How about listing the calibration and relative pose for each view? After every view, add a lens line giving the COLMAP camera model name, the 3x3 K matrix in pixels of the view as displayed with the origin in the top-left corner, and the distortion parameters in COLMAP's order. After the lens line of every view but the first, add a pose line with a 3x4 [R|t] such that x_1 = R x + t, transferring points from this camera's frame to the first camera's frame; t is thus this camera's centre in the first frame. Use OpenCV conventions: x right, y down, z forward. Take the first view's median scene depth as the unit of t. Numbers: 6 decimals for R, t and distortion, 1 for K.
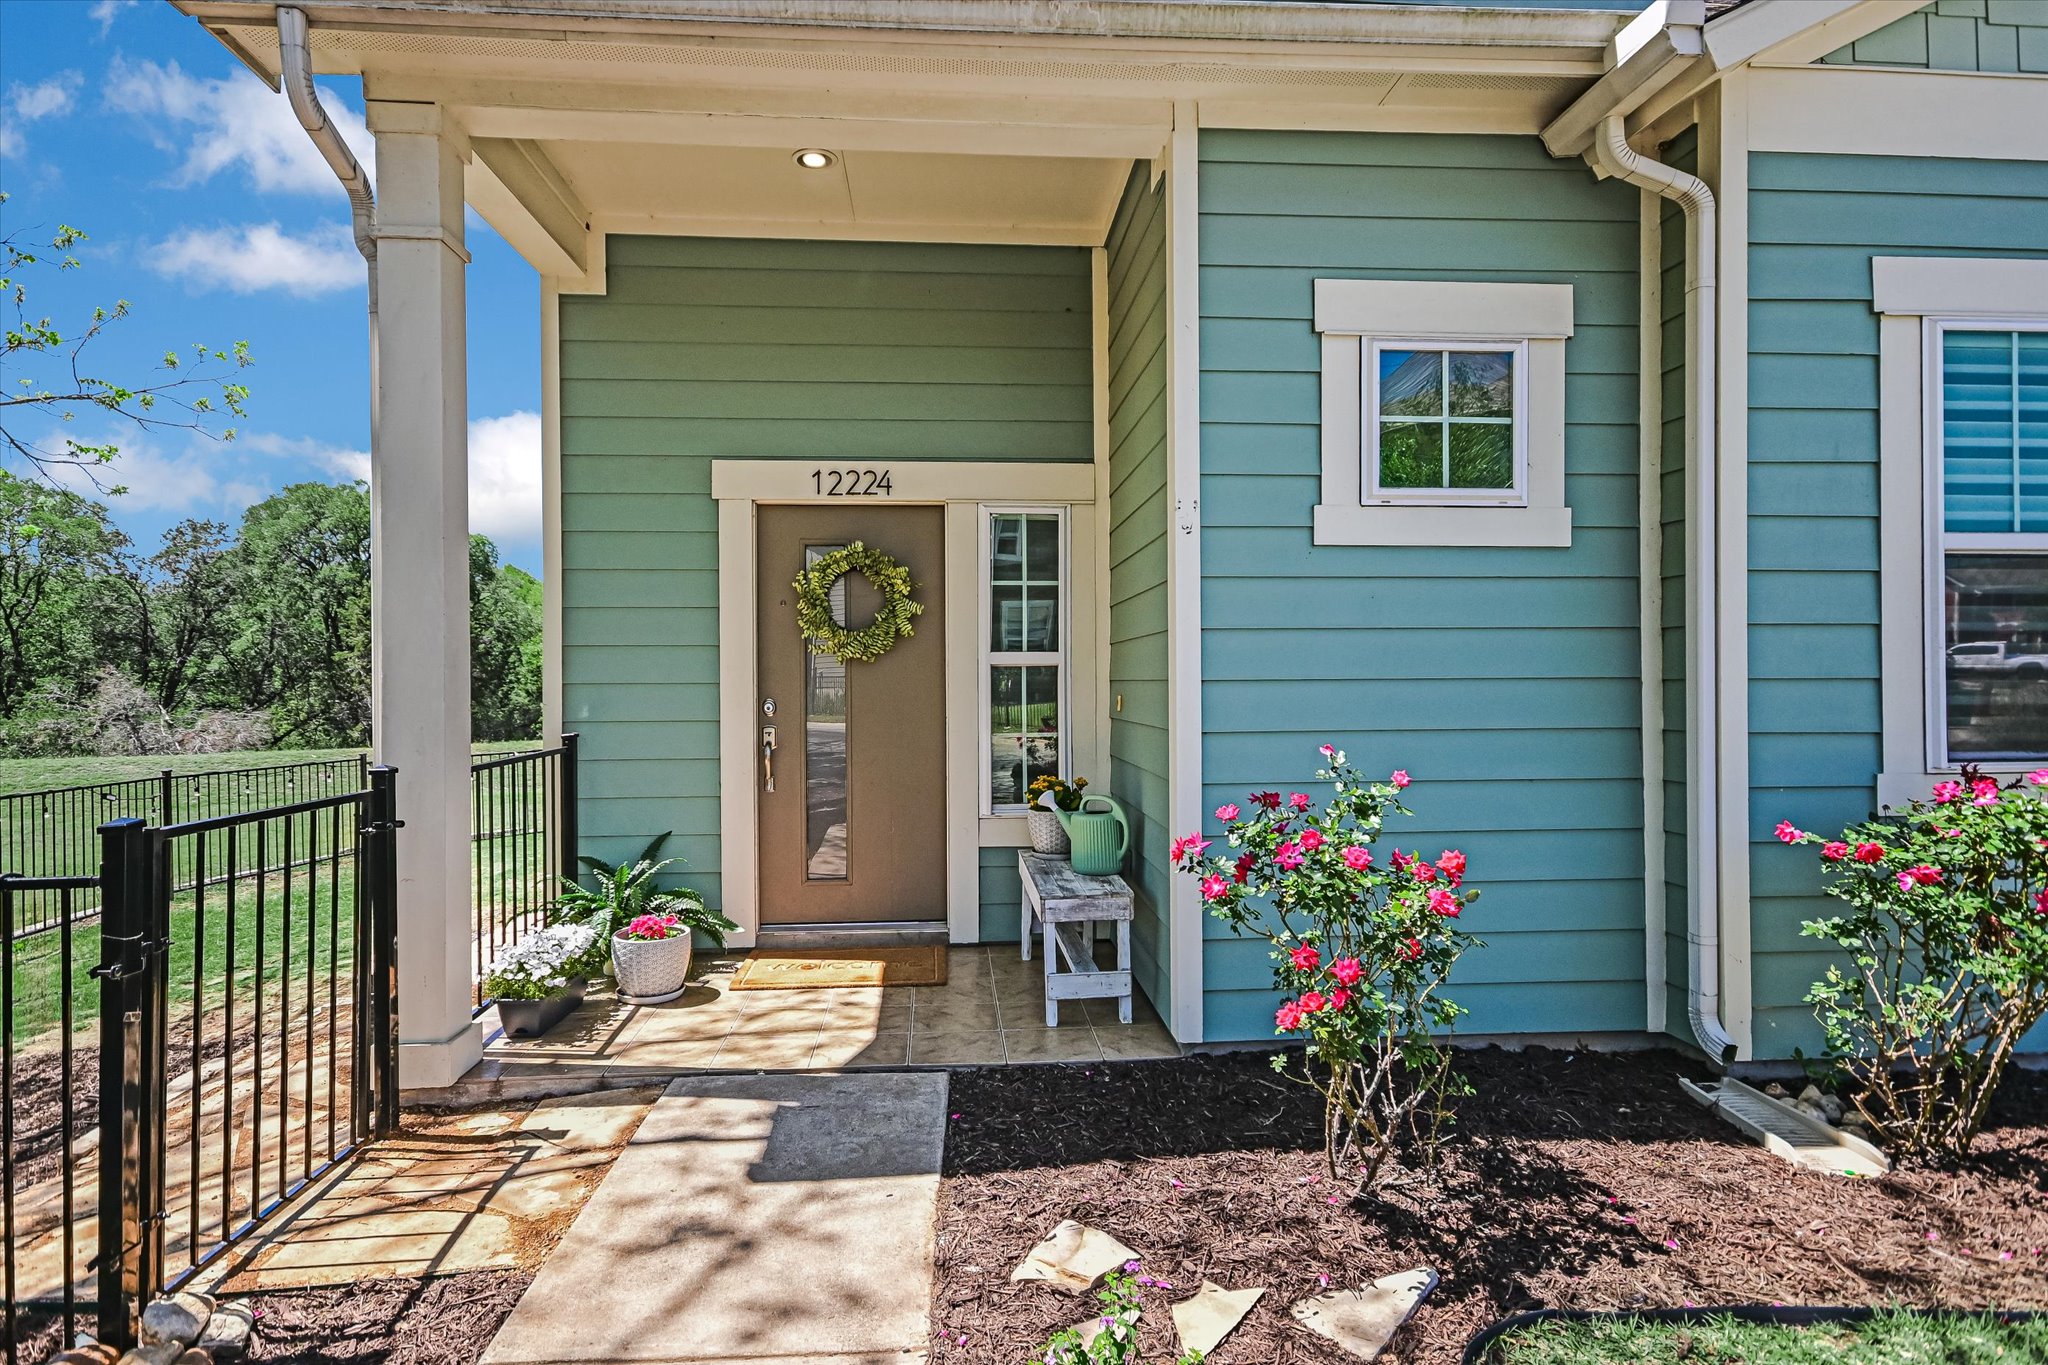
lens RADIAL K [[1084.7, 0, 1019.9], [0, 1084.7, 680.5], [0, 0, 1]] dist [0.013555, 0.002655]
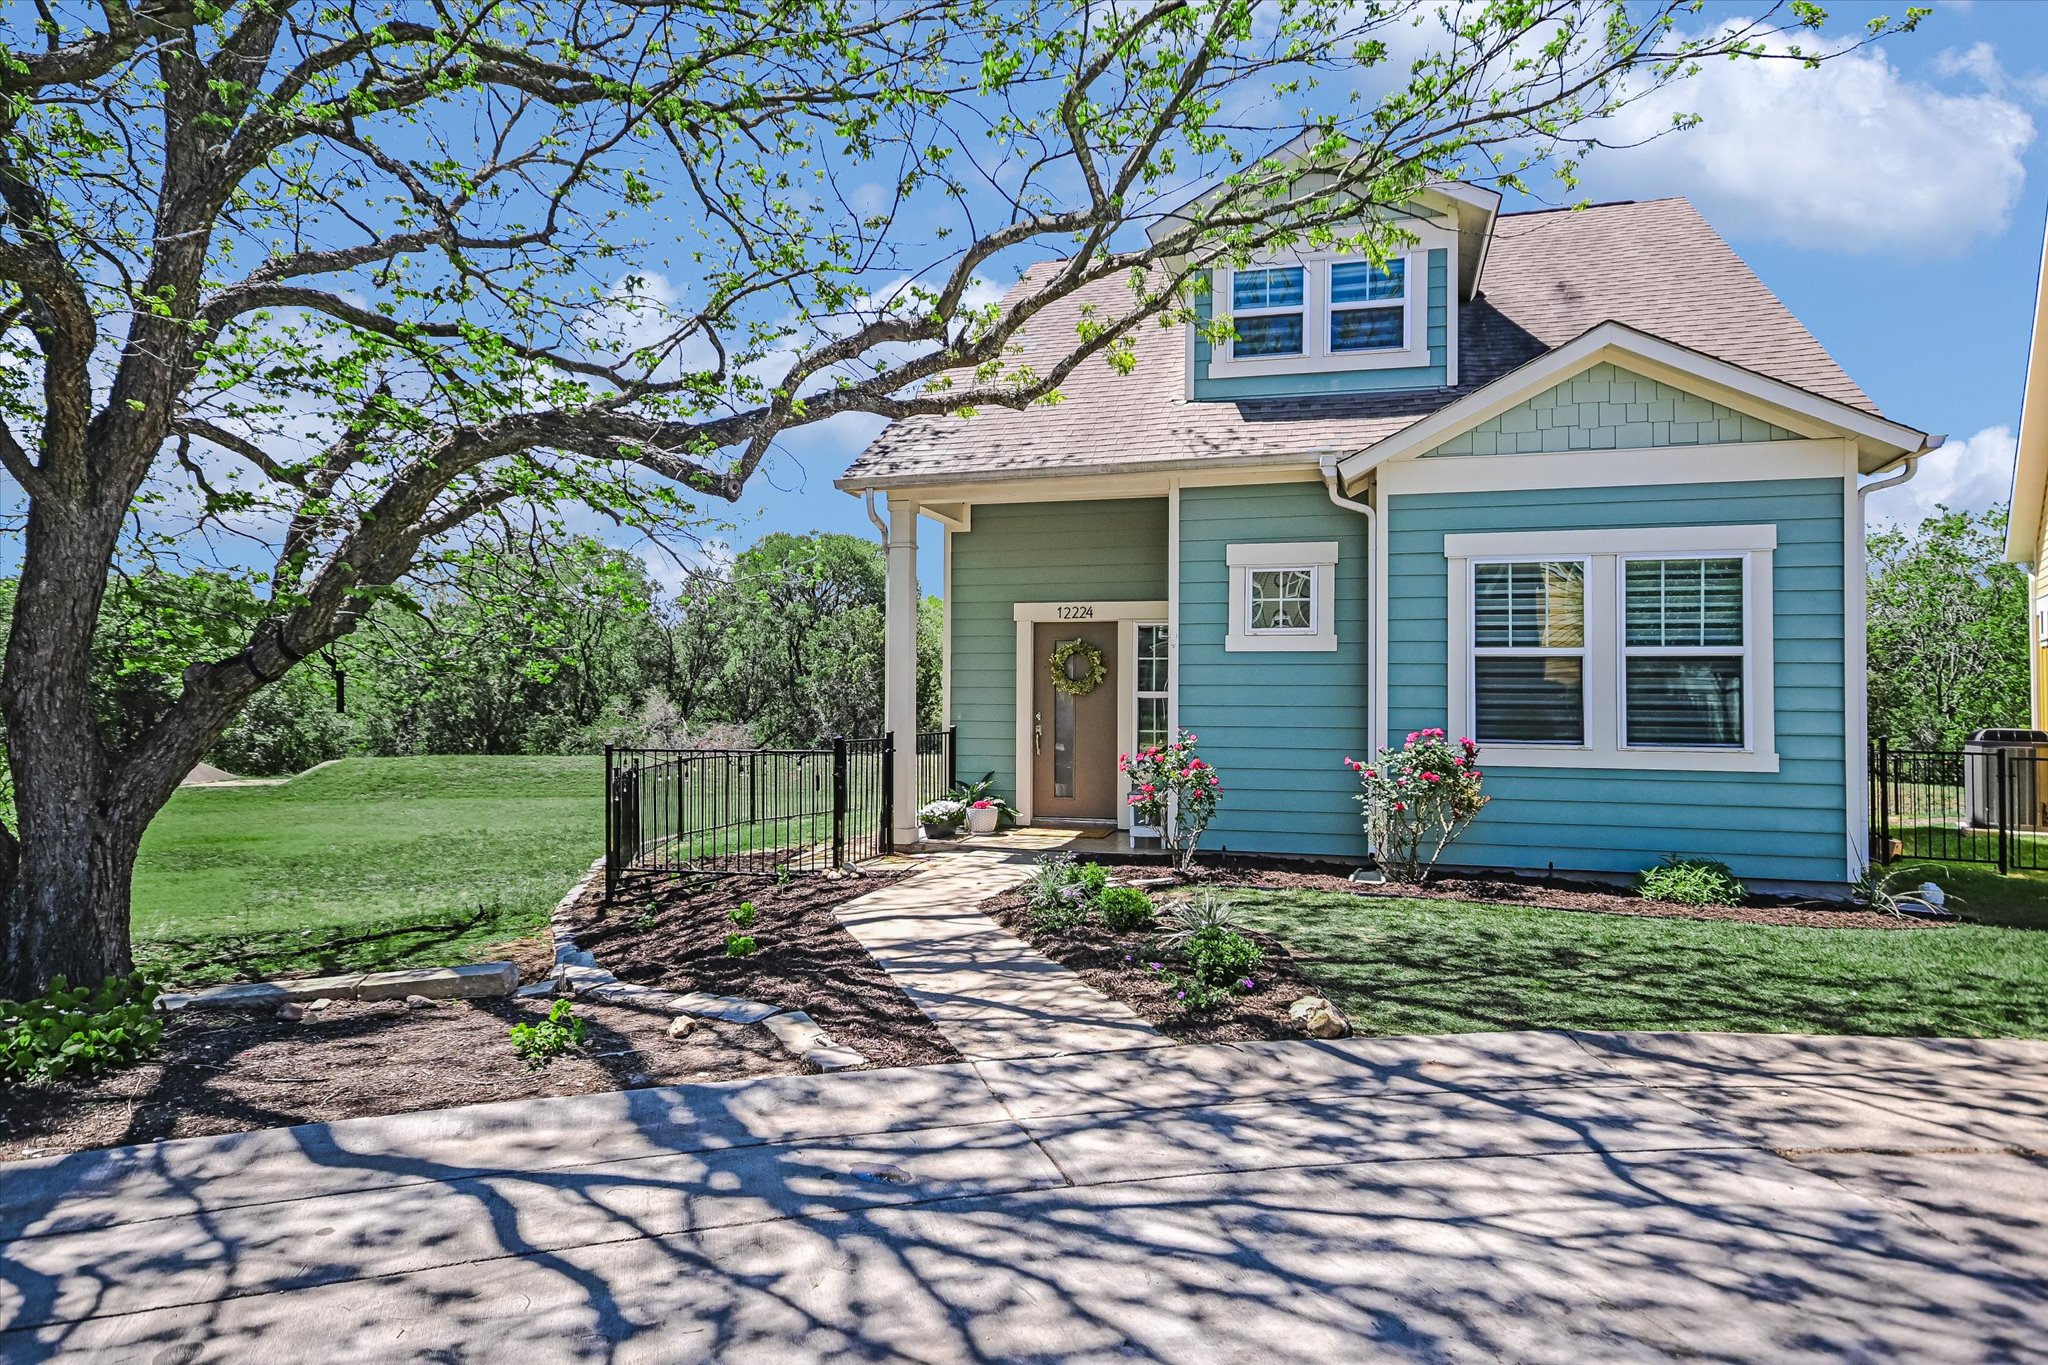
lens RADIAL K [[1163.7, 0, 1038.6], [0, 1163.7, 684.0], [0, 0, 1]] dist [-0.004208, -0.000457]
pose [[0.941601, 0.005794, -0.336681, 0.547606], [-0.011750, 0.999808, -0.015655, -0.002293], [0.336526, 0.018697, 0.941489, -1.179177]]
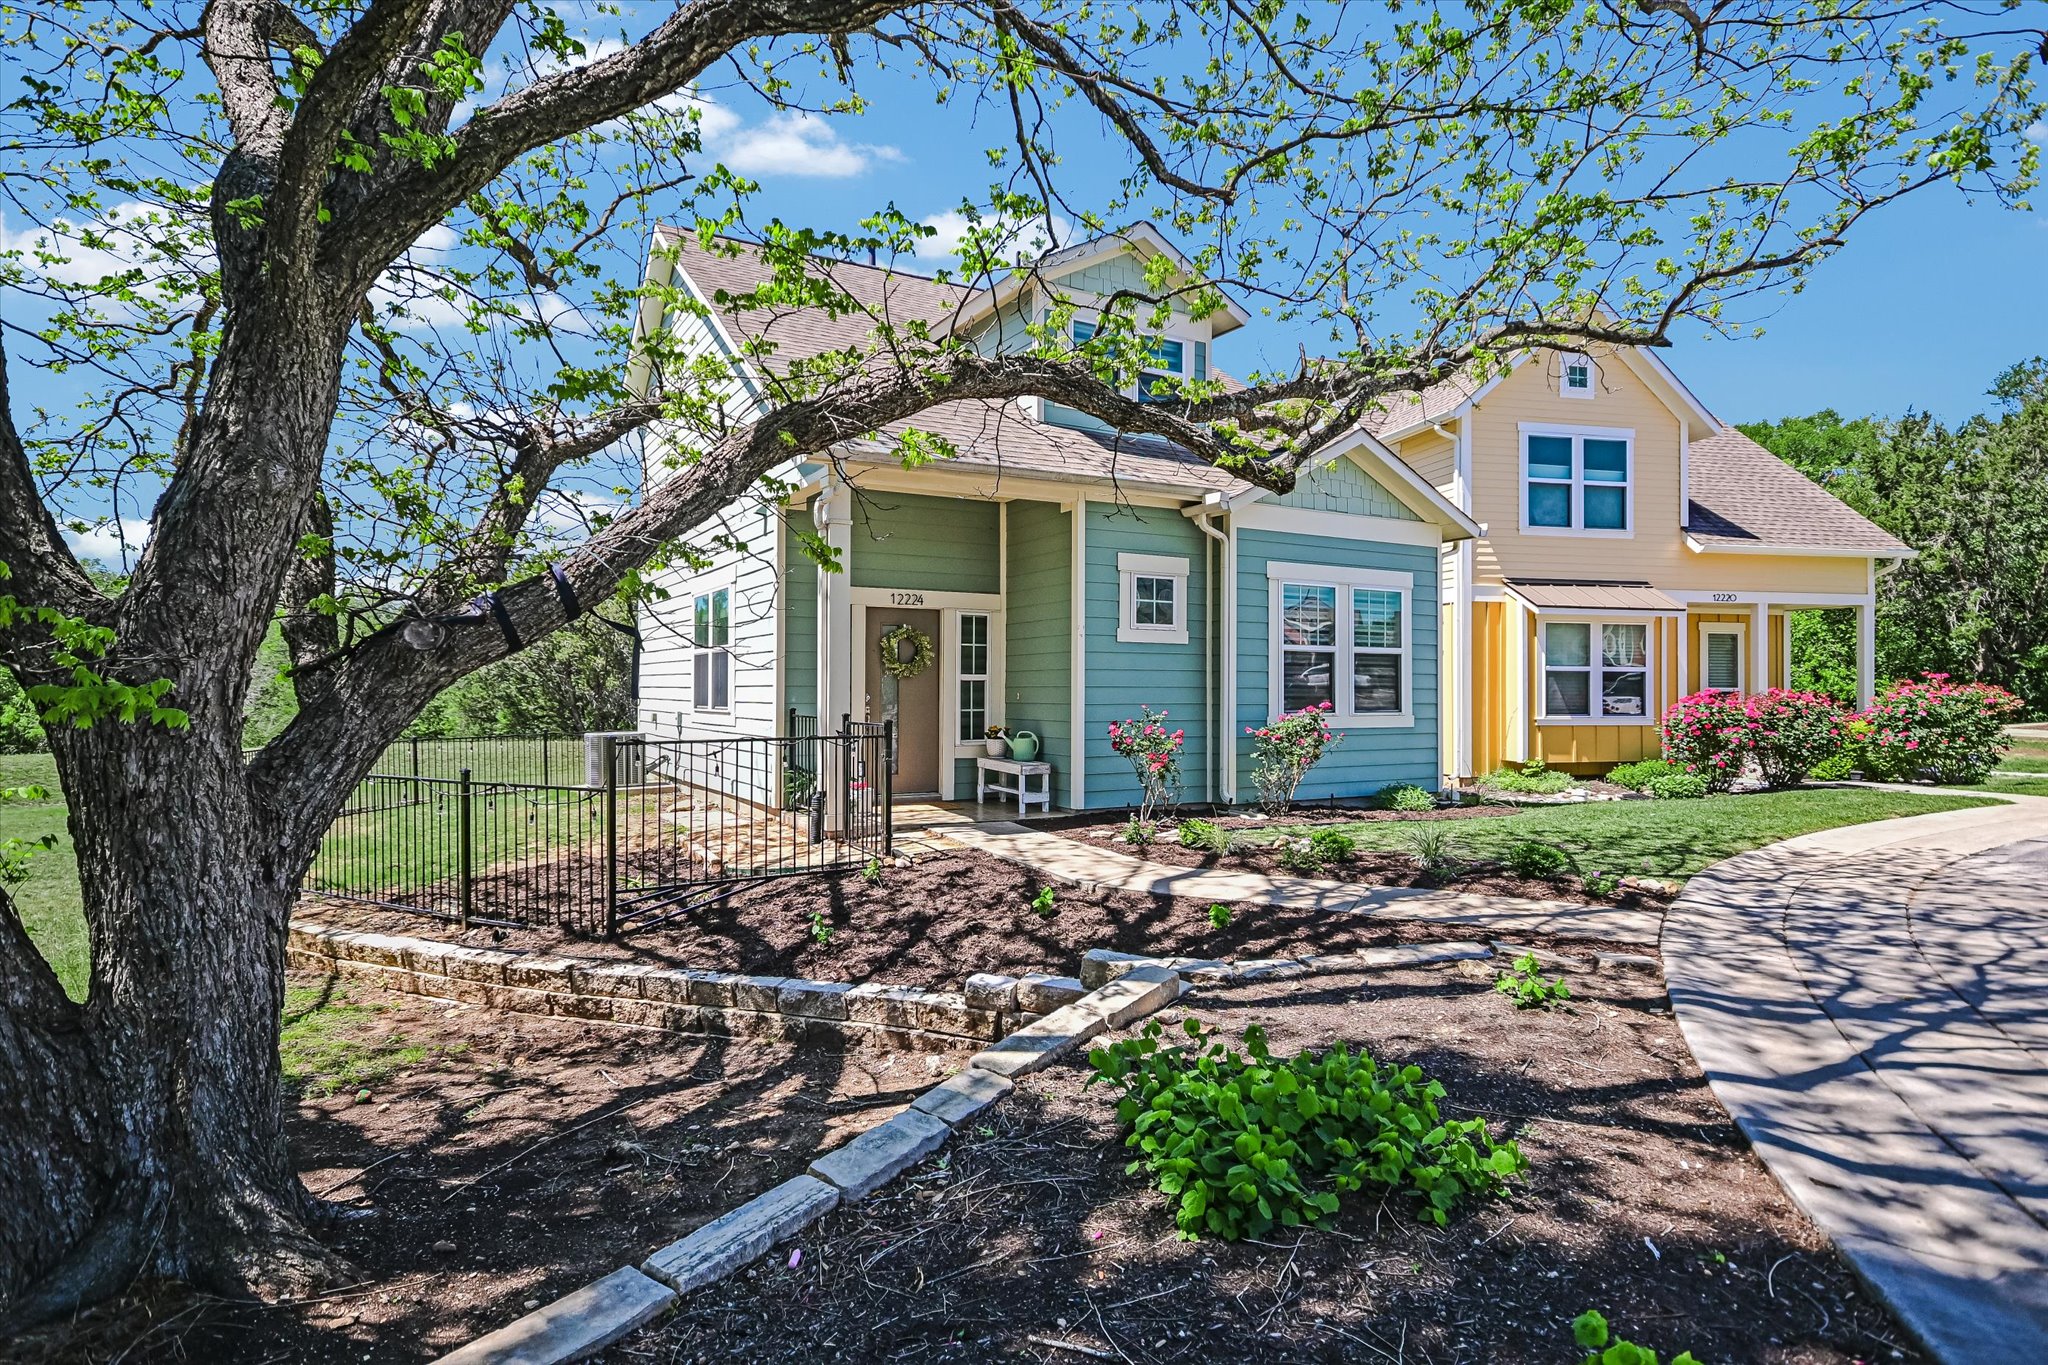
lens RADIAL K [[1084.7, 0, 1012.5], [0, 1084.7, 680.6], [0, 0, 1]] dist [0.013555, 0.002655]
pose [[0.908506, 0.011531, 0.417712, -0.888583], [-0.008188, 0.999919, -0.009793, 0.010480], [-0.417791, 0.005477, 0.908527, -1.145032]]
